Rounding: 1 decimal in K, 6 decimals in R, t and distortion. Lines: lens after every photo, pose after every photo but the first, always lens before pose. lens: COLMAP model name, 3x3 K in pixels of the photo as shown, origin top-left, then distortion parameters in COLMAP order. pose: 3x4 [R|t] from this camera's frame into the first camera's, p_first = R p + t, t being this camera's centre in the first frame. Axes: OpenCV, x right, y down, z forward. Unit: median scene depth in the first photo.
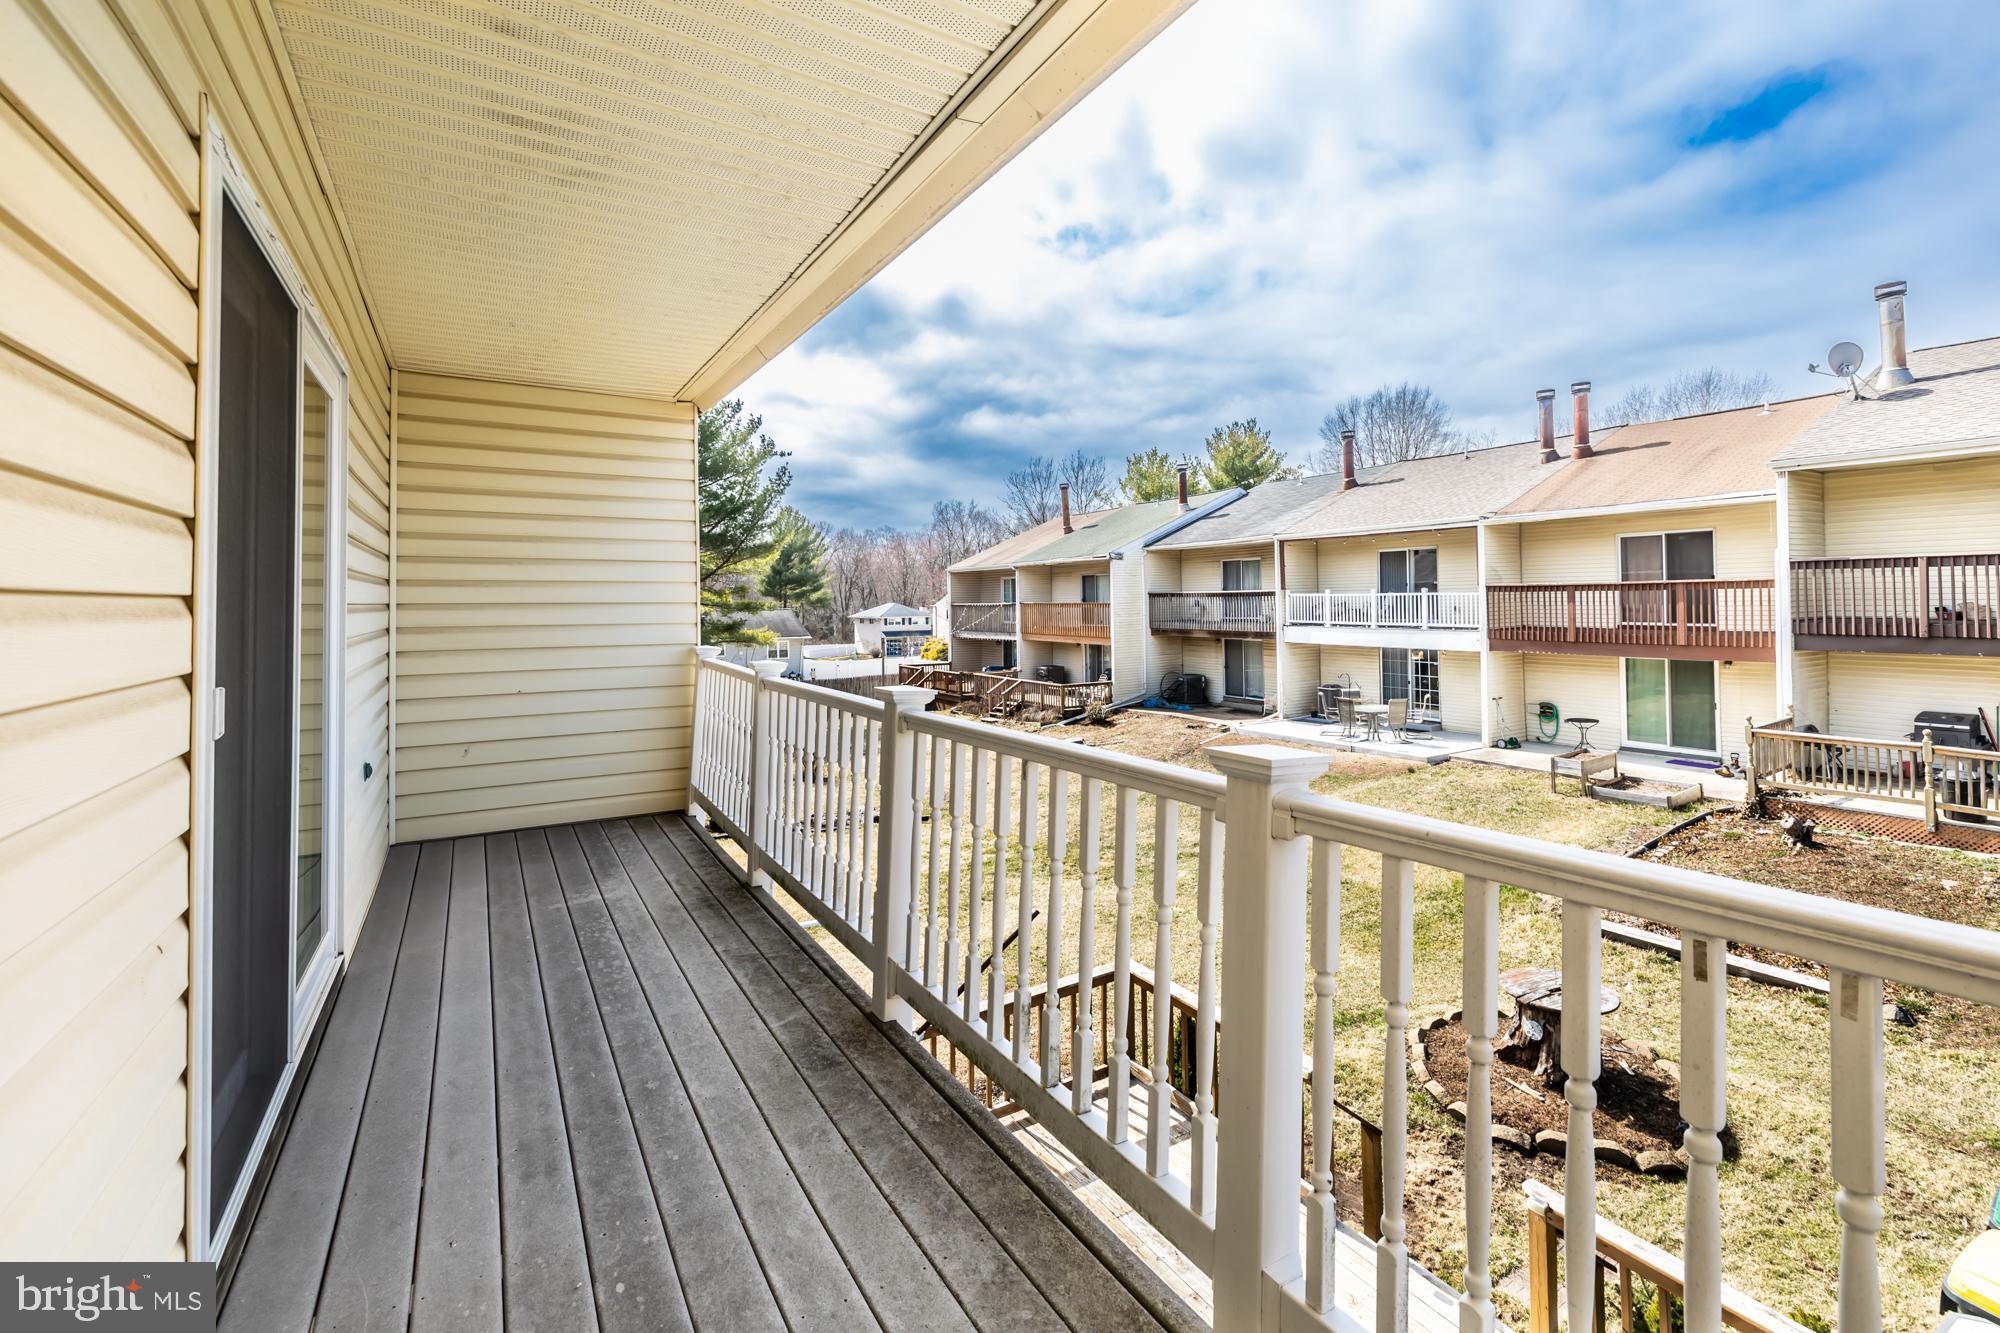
lens RADIAL K [[850.5, 0, 996.5], [0, 850.5, 634.2], [0, 0, 1]] dist [-0.002758, -0.000228]
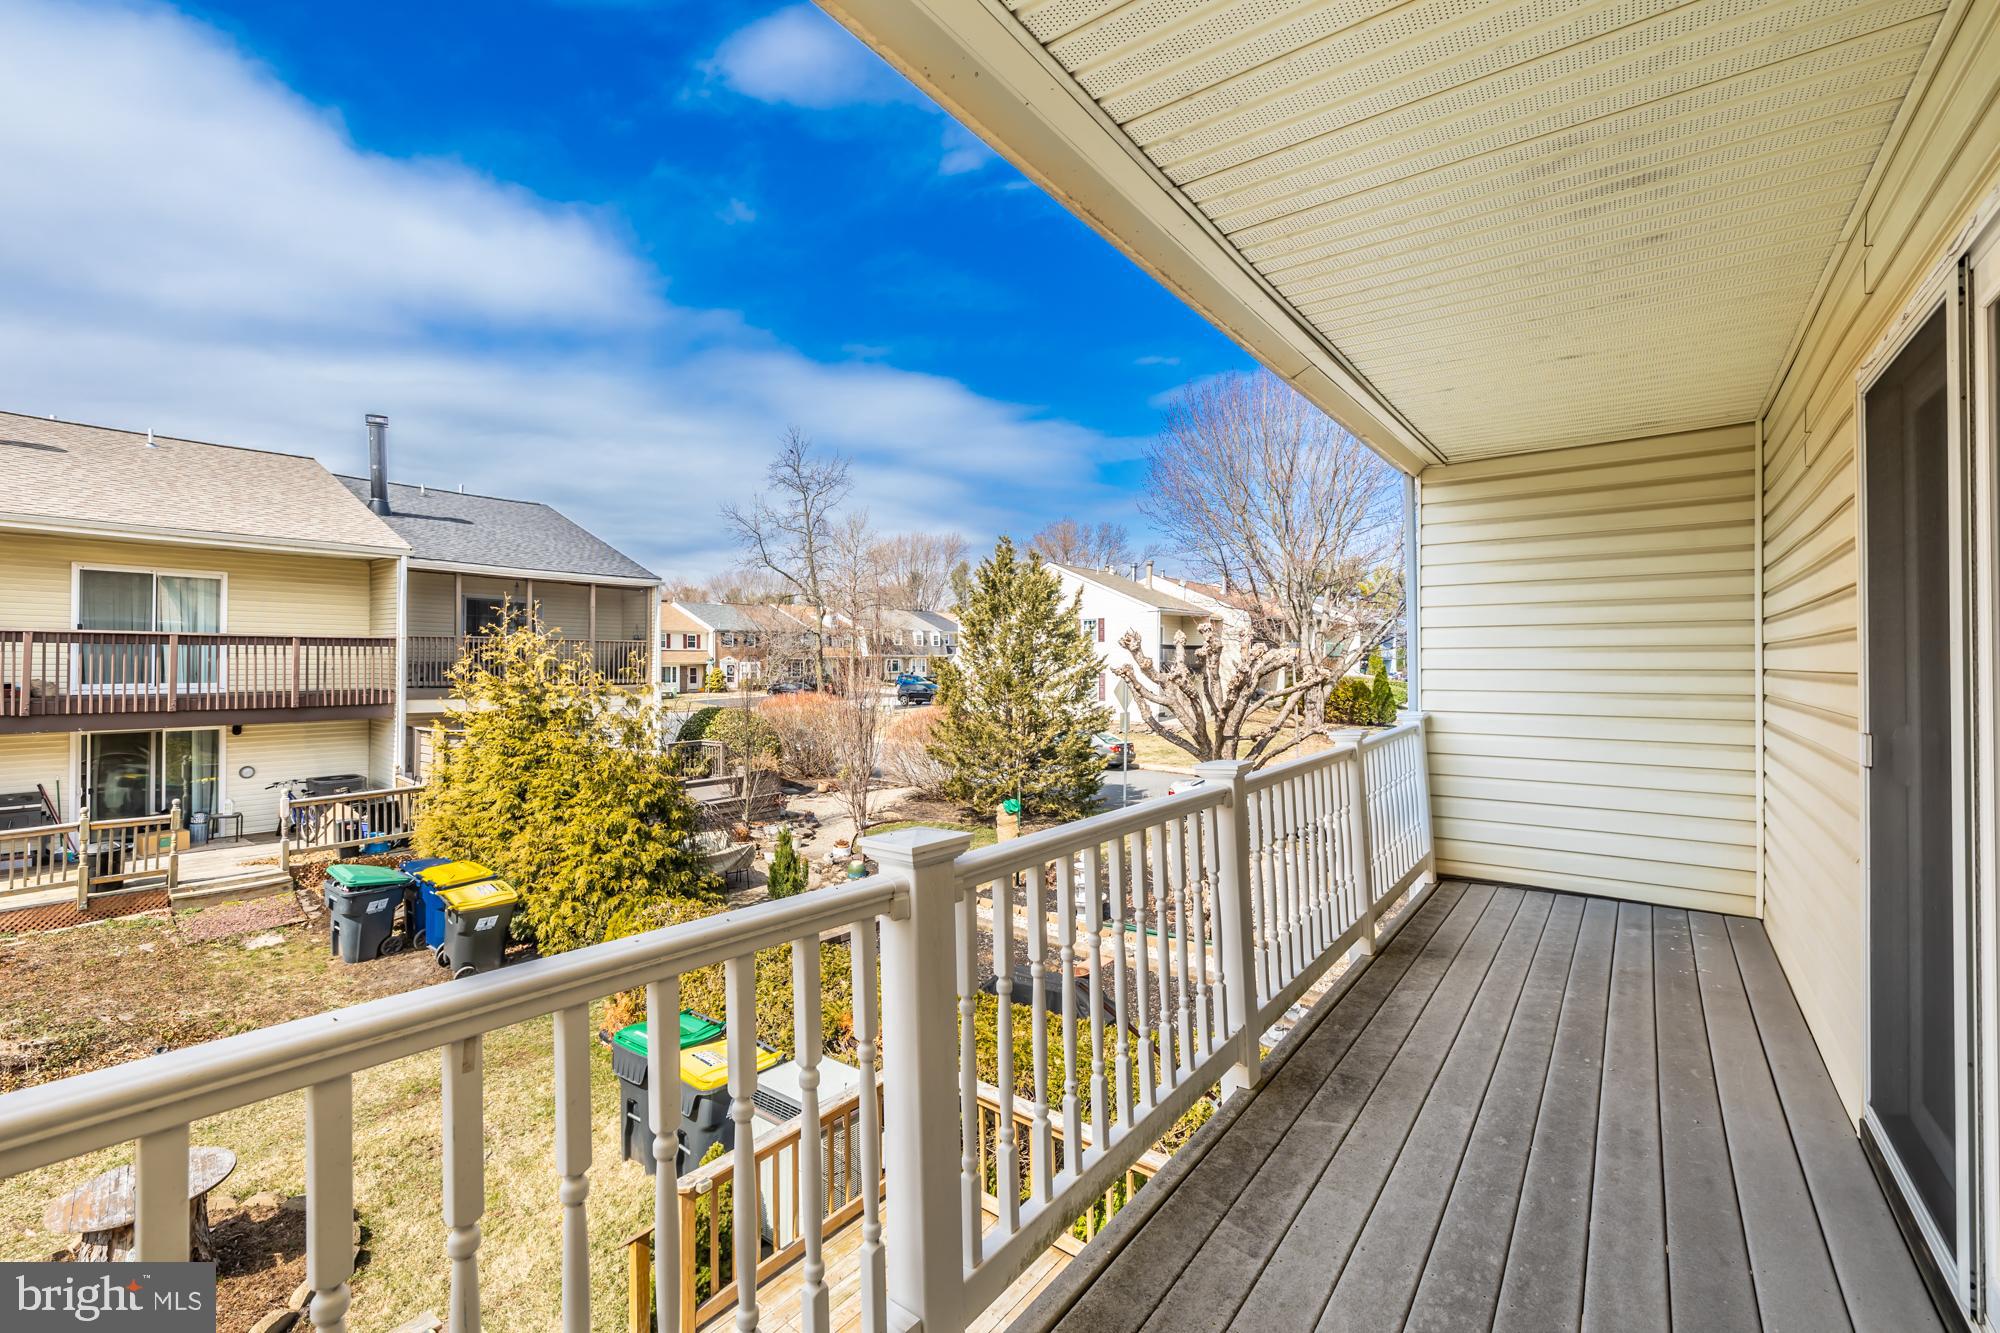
lens RADIAL K [[877.1, 0, 1000.0], [0, 877.1, 666.5], [0, 0, 1]] dist [-0.032022, -0.000026]
pose [[-0.382697, 0.012070, 0.923795, -0.228982], [0.040613, 0.999168, 0.003770, -0.011795], [-0.922981, 0.038961, -0.382869, 0.390012]]
